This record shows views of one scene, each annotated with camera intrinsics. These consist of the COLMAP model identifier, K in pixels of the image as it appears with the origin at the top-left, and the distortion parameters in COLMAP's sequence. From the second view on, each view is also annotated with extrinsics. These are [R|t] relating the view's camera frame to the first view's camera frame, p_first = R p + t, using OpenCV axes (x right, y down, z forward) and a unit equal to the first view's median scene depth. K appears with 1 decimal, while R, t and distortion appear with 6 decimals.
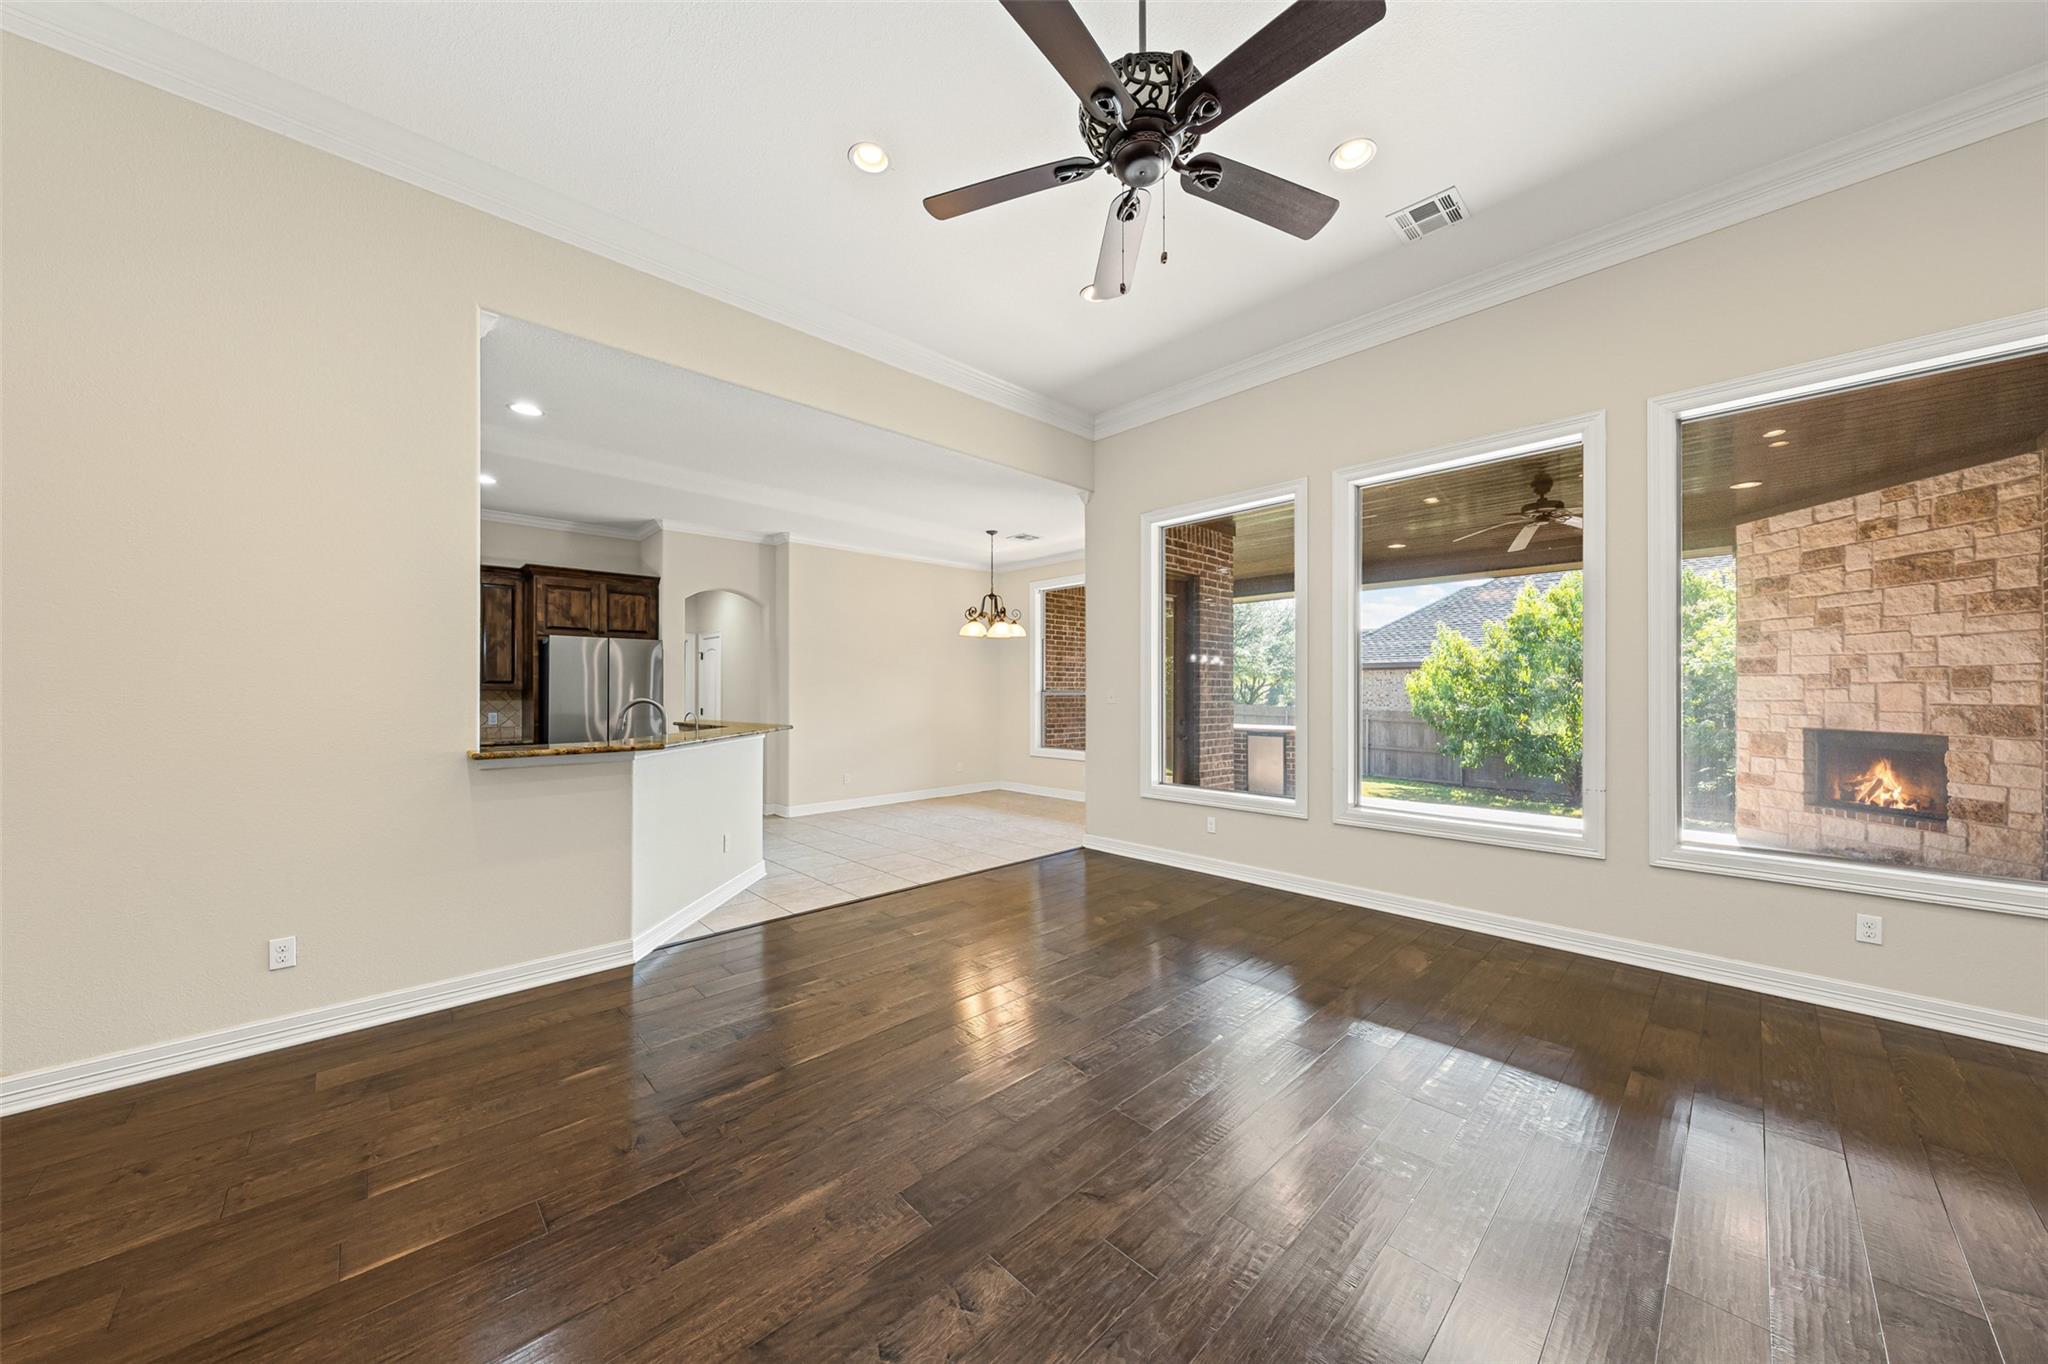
lens RADIAL K [[695.3, 0, 1023.6], [0, 695.3, 692.7], [0, 0, 1]] dist [-0.001865, -0.000067]
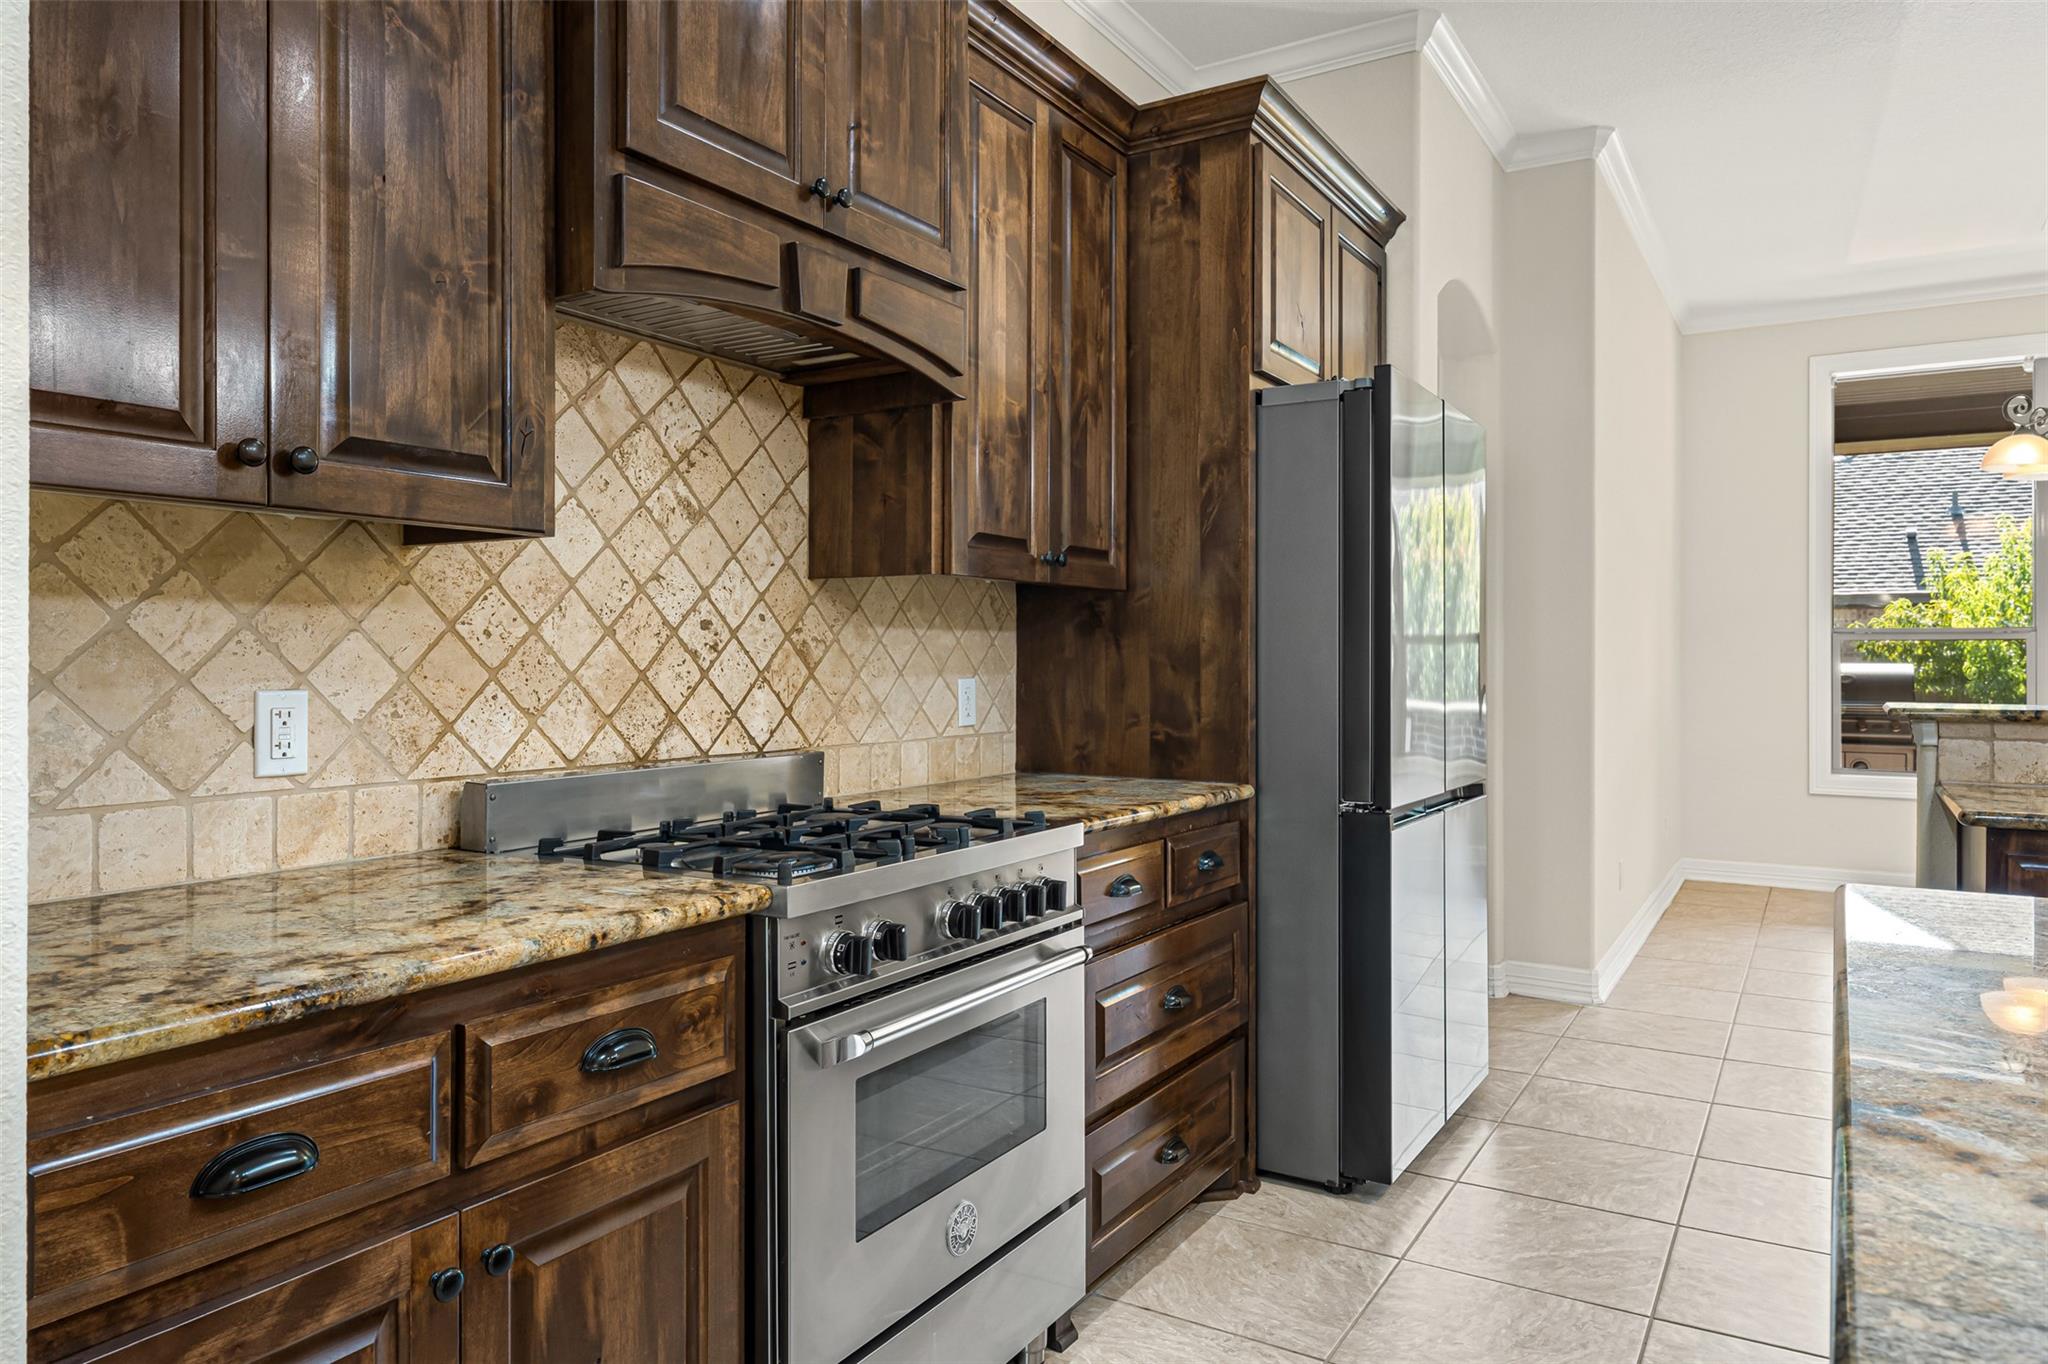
lens RADIAL K [[1329.2, 0, 1024.1], [0, 1329.2, 654.1], [0, 0, 1]] dist [-0.001999, 0.000324]
pose [[0.967020, 0.004842, 0.254655, -0.984735], [-0.004263, 0.999987, -0.002828, 0.025027], [-0.254666, 0.001649, 0.967028, 0.597525]]
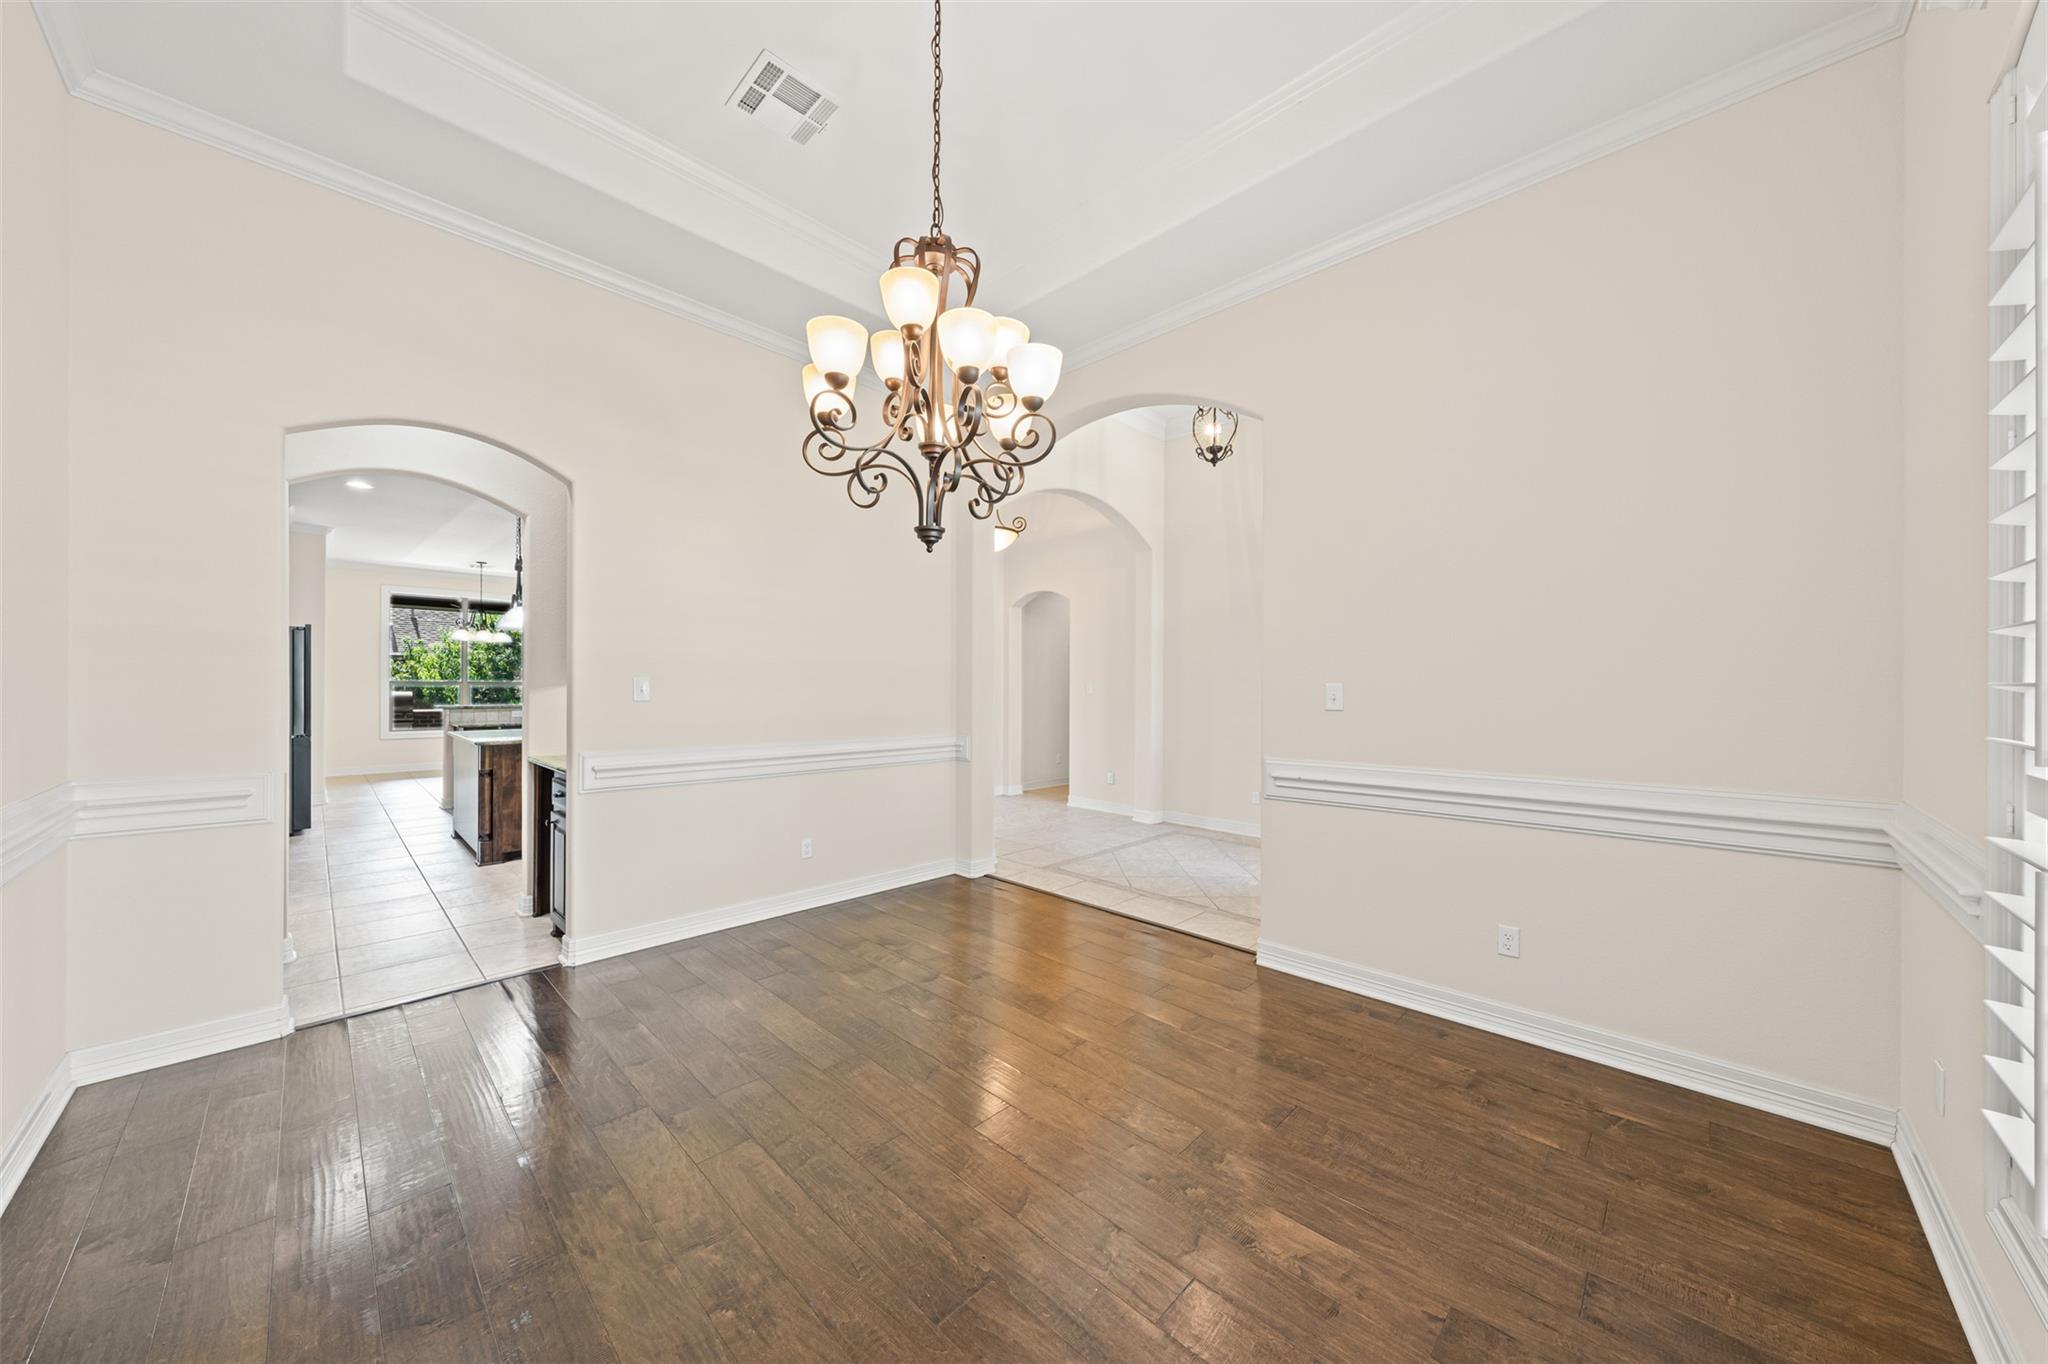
lens RADIAL K [[695.3, 0, 1027.4], [0, 695.3, 684.6], [0, 0, 1]] dist [-0.001865, -0.000067]
pose [[-0.037399, 0.003690, 0.999294, -1.828211], [-0.006008, 0.999974, -0.003918, 0.002061], [-0.999282, -0.006150, -0.037376, -0.008270]]
